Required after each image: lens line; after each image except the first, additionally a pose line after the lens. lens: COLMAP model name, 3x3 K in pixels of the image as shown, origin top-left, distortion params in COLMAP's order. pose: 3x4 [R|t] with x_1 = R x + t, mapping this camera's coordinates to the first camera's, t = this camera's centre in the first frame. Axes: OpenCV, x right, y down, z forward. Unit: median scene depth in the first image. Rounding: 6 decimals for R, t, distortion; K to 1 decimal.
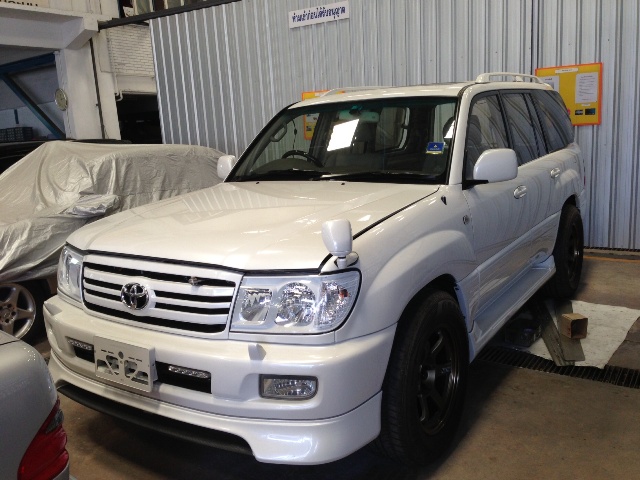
lens RADIAL K [[600.7, 0, 323.2], [0, 600.7, 239.1], [0, 0, 1]] dist [0.051400, 0.000000]
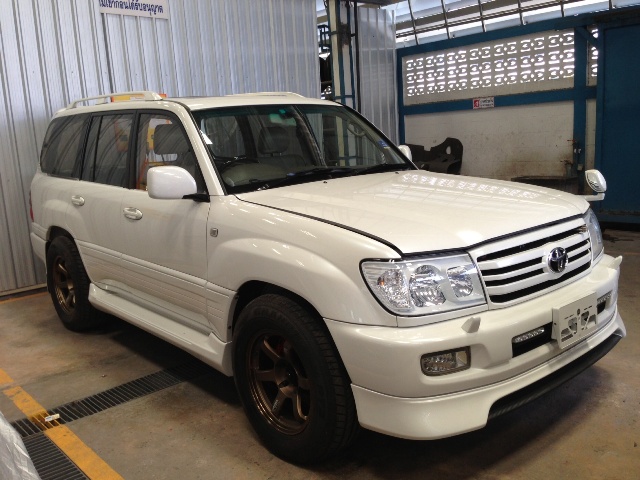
lens RADIAL K [[600.7, 0, 318.5], [0, 600.7, 243.5], [0, 0, 1]] dist [0.051400, 0.000000]
pose [[0.251471, -0.136567, 0.958182, -1.342077], [0.227559, 0.970586, 0.078613, -0.107570], [-0.940733, 0.198274, 0.275151, 1.014501]]
